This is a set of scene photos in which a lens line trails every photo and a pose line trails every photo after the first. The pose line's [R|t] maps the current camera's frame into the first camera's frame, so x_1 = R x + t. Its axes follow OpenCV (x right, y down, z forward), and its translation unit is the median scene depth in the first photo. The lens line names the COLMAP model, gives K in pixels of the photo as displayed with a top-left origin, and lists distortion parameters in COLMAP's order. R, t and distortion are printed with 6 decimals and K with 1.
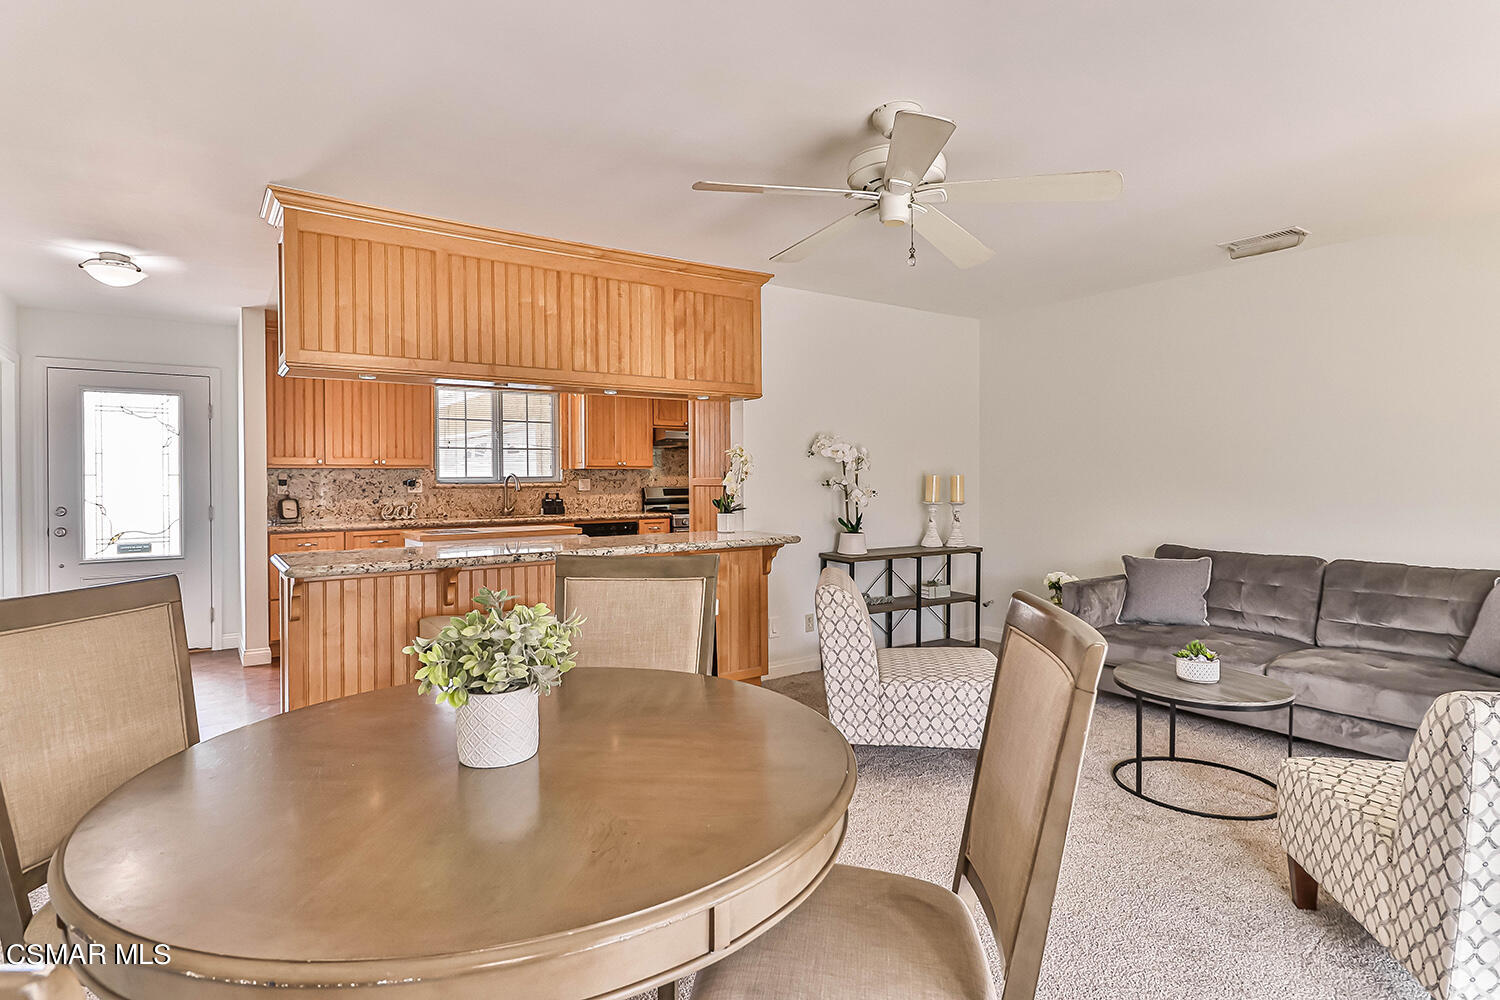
lens RADIAL K [[792.7, 0, 740.7], [0, 792.7, 454.7], [0, 0, 1]] dist [0.017665, -0.012644]
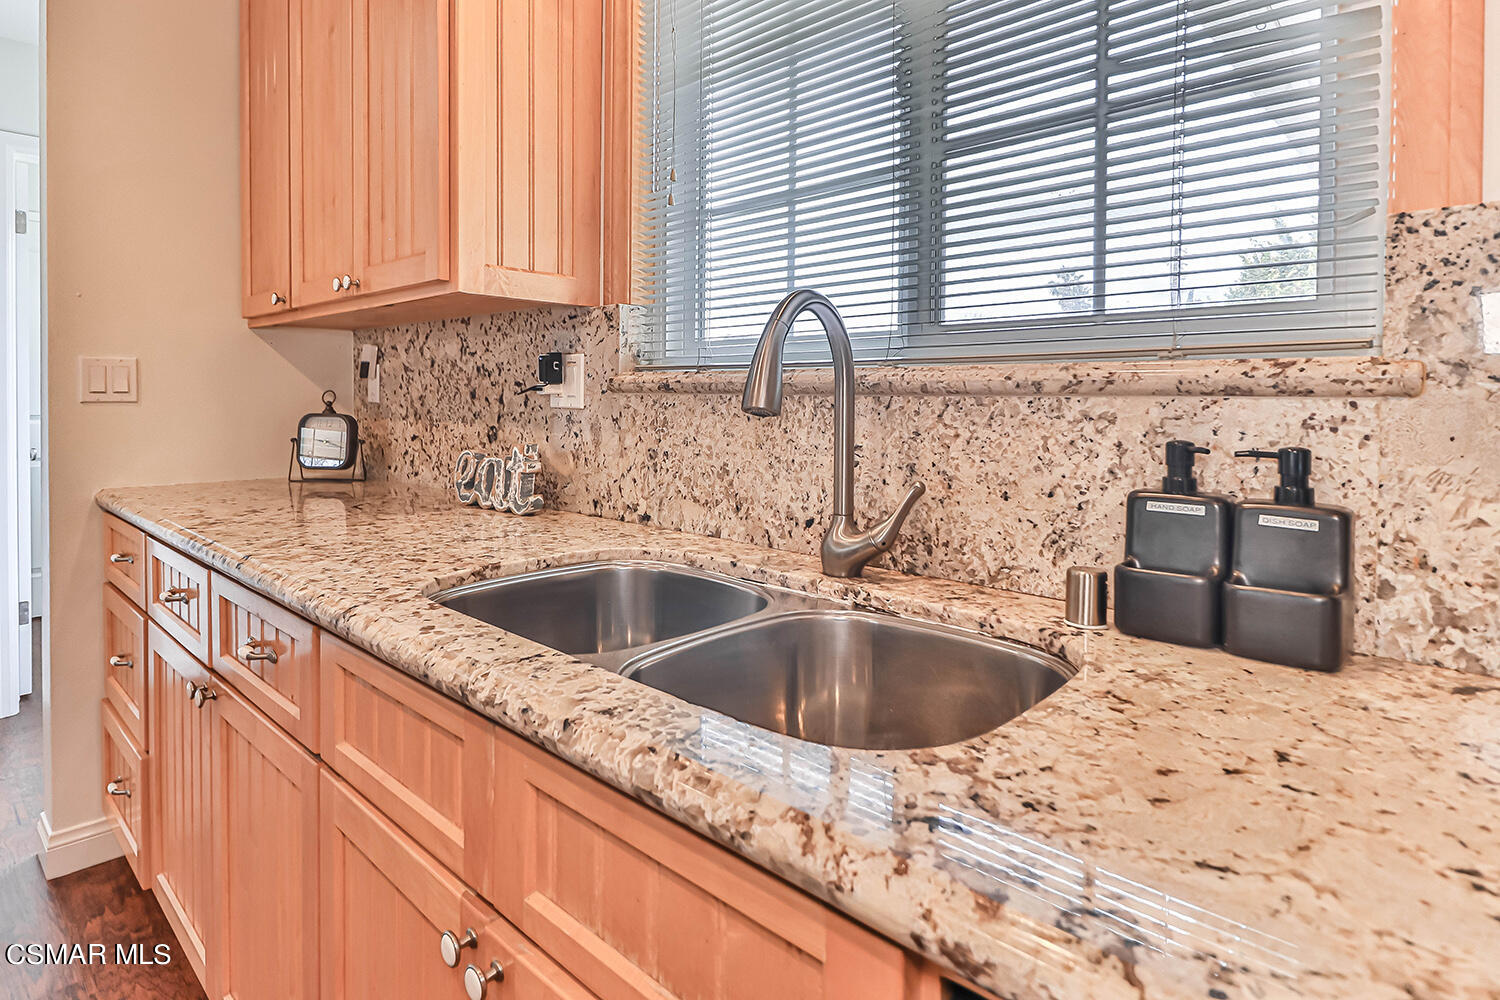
lens RADIAL K [[788.3, 0, 746.1], [0, 788.3, 411.4], [0, 0, 1]] dist [0.001701, 0.000218]
pose [[0.205346, 0.025145, -0.978366, -0.144612], [0.020727, 0.999334, 0.030034, 0.038991], [0.978470, -0.026446, 0.204688, 0.911401]]
